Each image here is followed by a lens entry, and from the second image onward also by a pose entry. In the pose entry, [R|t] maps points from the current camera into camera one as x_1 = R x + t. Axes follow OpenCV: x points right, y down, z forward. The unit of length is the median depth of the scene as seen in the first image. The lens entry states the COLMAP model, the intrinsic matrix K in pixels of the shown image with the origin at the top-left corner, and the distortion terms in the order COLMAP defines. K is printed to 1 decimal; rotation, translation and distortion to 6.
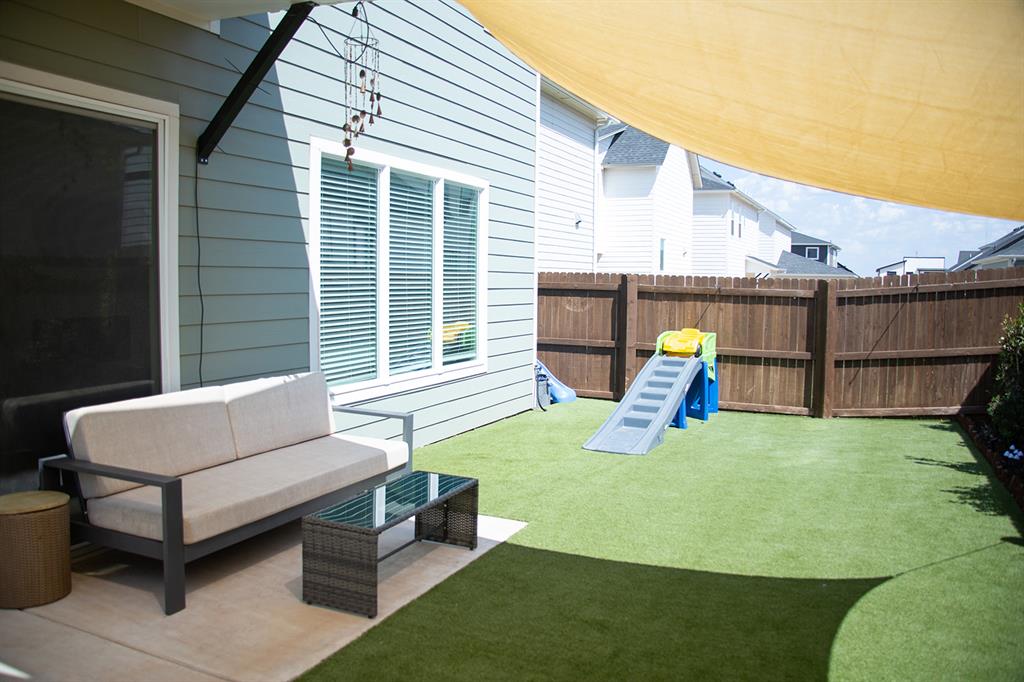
lens RADIAL K [[808.8, 0, 512.0], [0, 808.8, 341.0], [0, 0, 1]] dist [-0.173817, 0.129758]
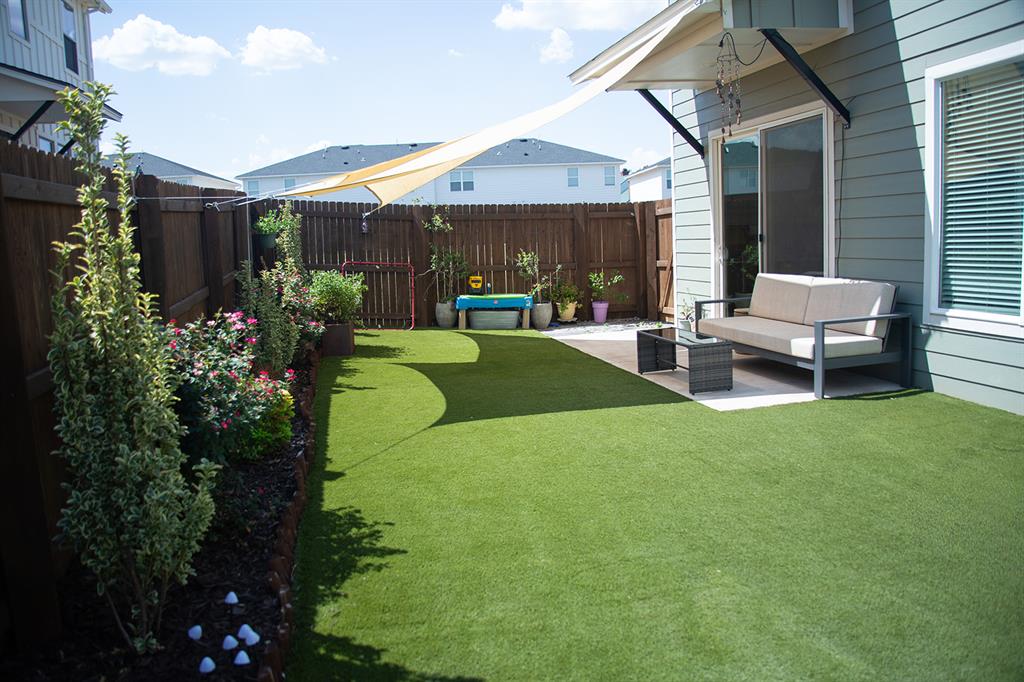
lens RADIAL K [[810.8, 0, 512.0], [0, 810.8, 341.0], [0, 0, 1]] dist [-0.175430, 0.136128]
pose [[-0.796488, 0.096922, -0.596836, 0.599856], [-0.017694, 0.982911, 0.183232, -0.053196], [0.604396, 0.156502, -0.781161, 1.071388]]
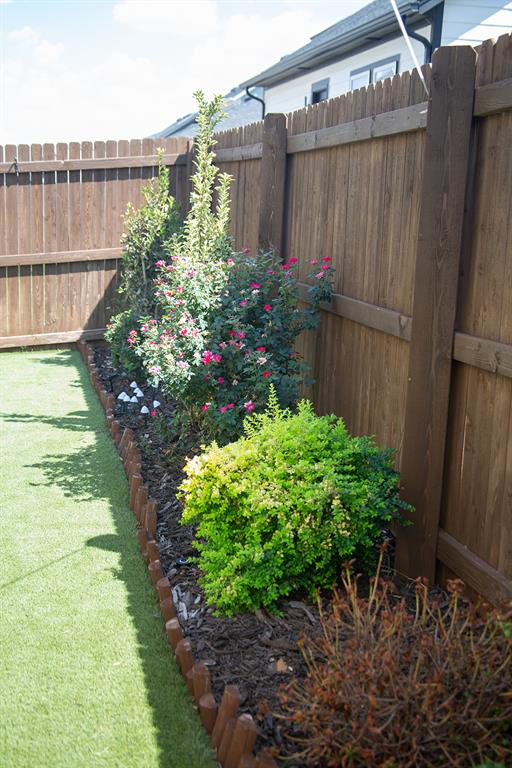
lens RADIAL K [[985.6, 0, 256.0], [0, 985.6, 384.0], [0, 0, 1]] dist [0.205942, 0.005754]
pose [[0.795894, -0.106687, 0.595962, 0.152462], [0.027657, 0.989731, 0.140244, 0.007270], [-0.604804, -0.095137, 0.790671, 0.151606]]
